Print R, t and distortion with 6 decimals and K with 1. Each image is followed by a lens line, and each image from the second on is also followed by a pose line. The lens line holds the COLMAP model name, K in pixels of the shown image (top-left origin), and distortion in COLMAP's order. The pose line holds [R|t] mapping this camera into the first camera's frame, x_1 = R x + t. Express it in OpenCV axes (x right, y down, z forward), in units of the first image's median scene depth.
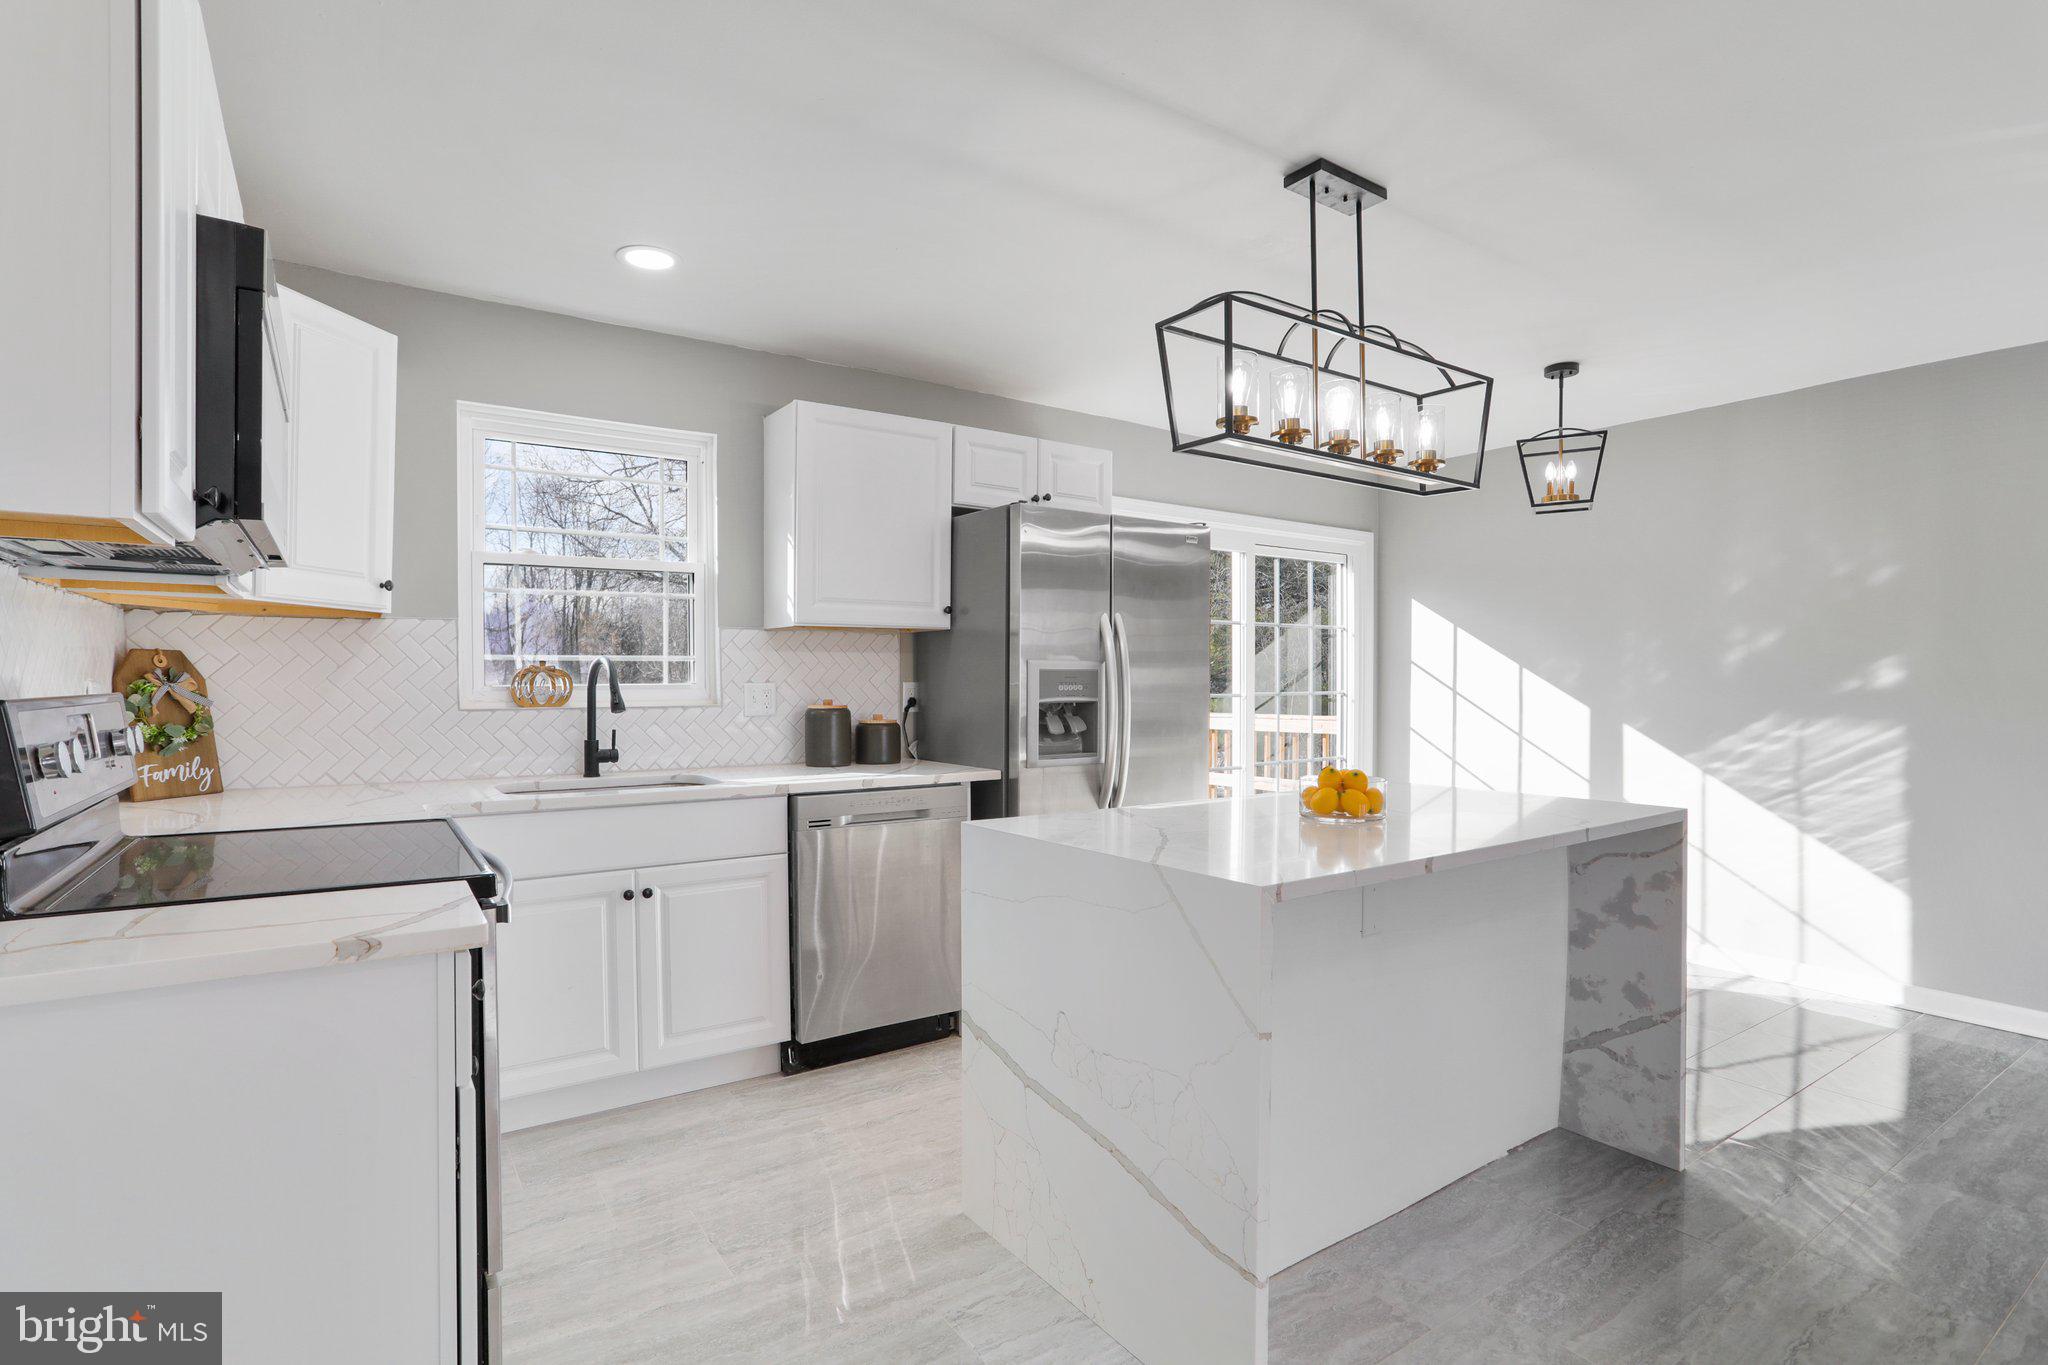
lens RADIAL K [[995.2, 0, 1008.0], [0, 995.2, 682.4], [0, 0, 1]] dist [-0.049993, 0.016387]
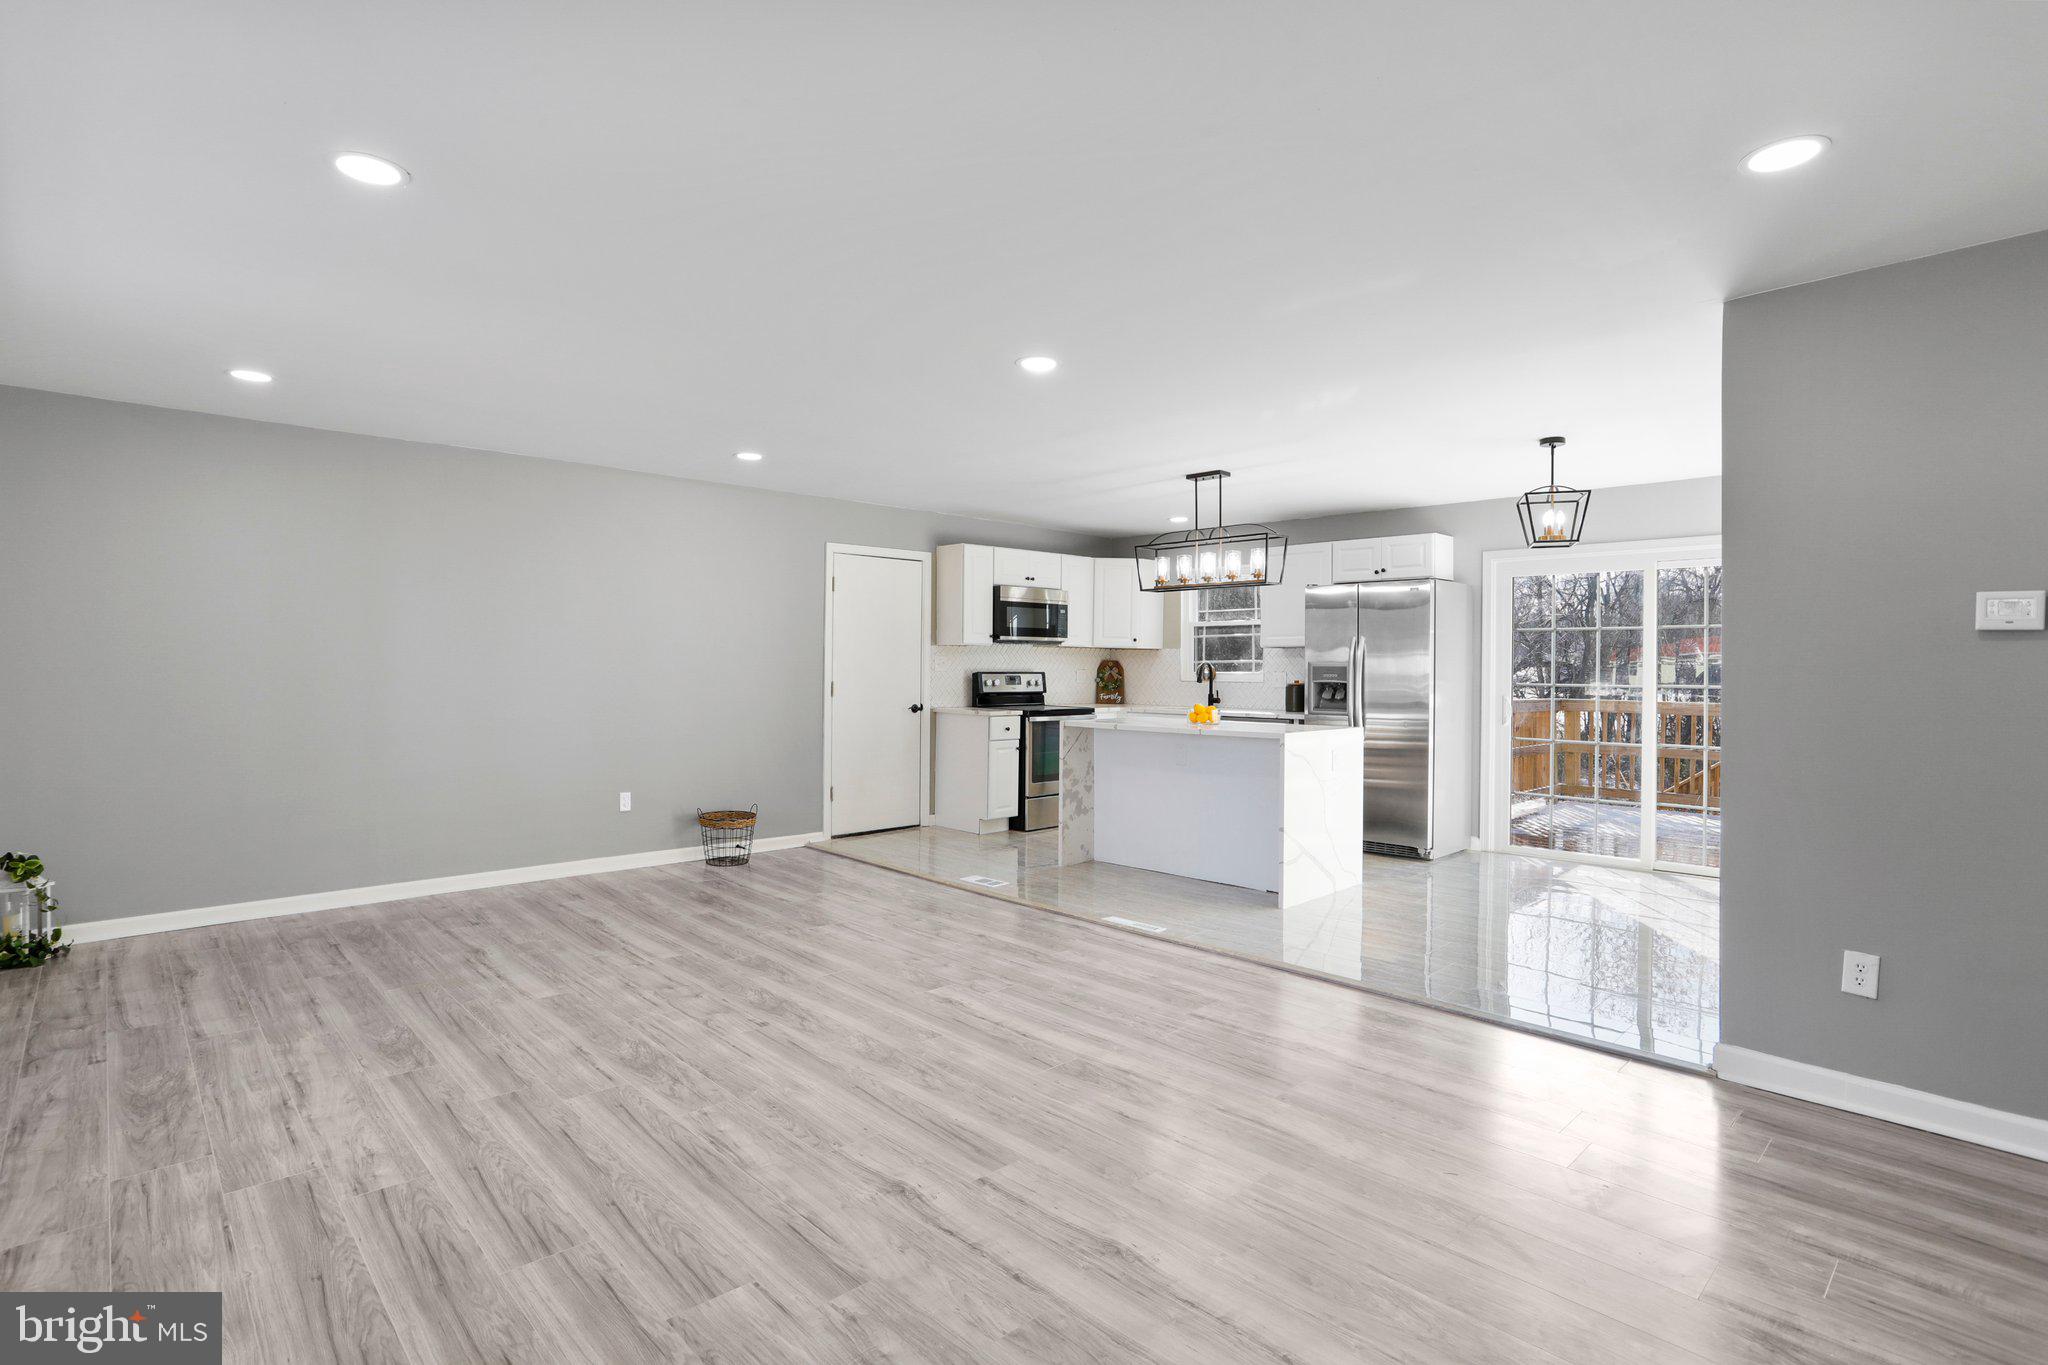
lens RADIAL K [[995.2, 0, 1001.8], [0, 995.2, 680.0], [0, 0, 1]] dist [-0.049993, 0.016387]
pose [[0.160028, 0.013582, -0.987019, 1.807149], [-0.010072, 0.999876, 0.012126, -0.002796], [0.987061, 0.008000, 0.160145, 0.041915]]
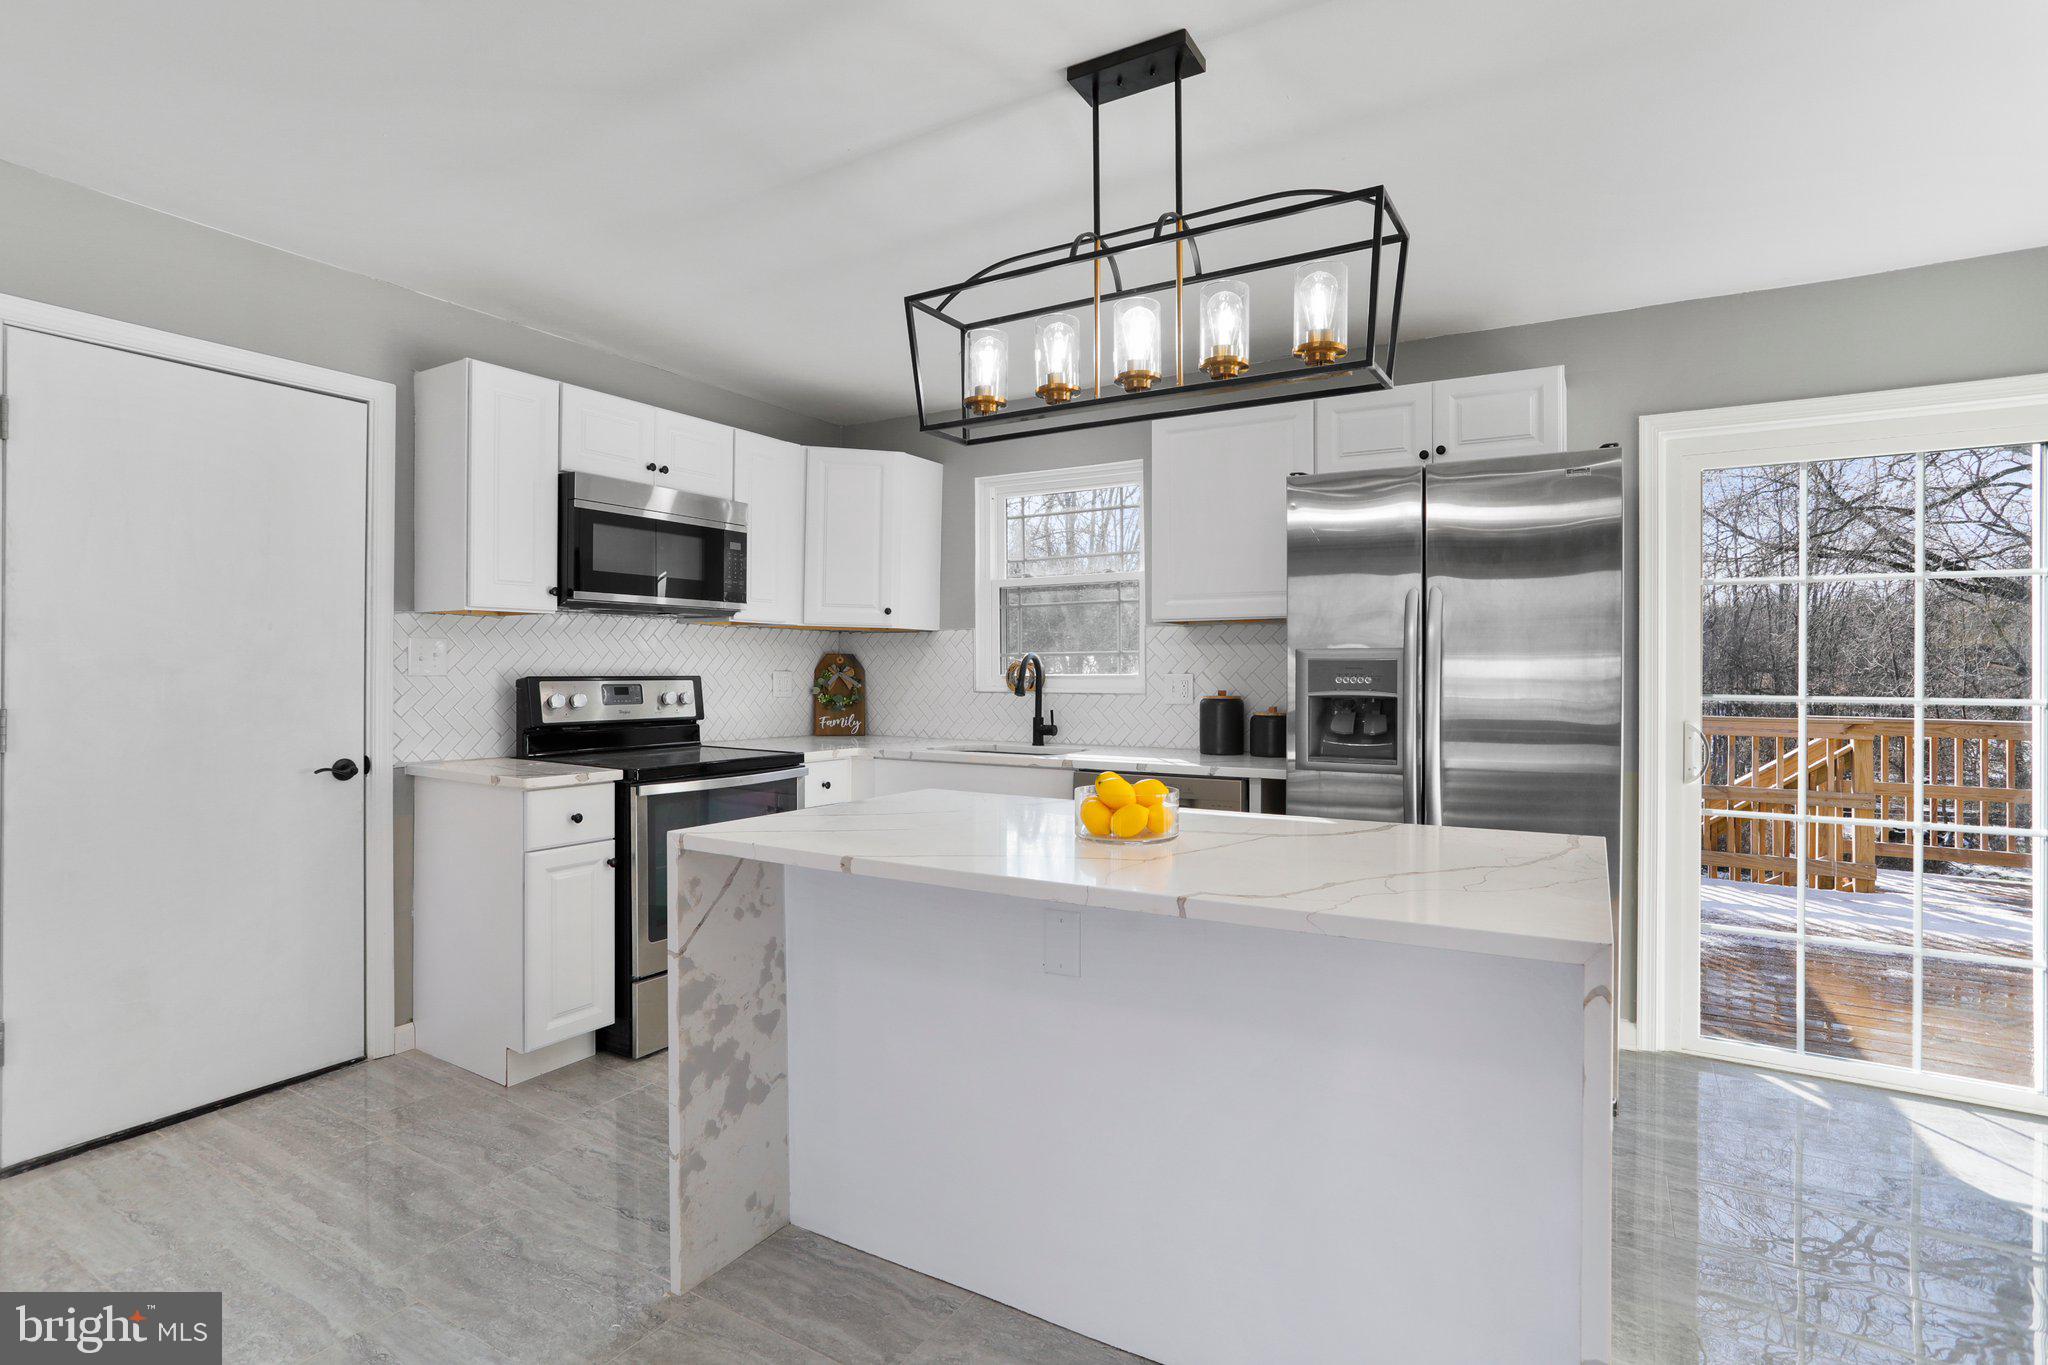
lens RADIAL K [[995.2, 0, 1007.0], [0, 995.2, 670.6], [0, 0, 1]] dist [-0.049993, 0.016387]
pose [[0.416541, -0.001392, -0.909116, 0.673276], [-0.005729, 0.999975, -0.004156, 0.002276], [0.909099, 0.006940, 0.416522, 0.364031]]
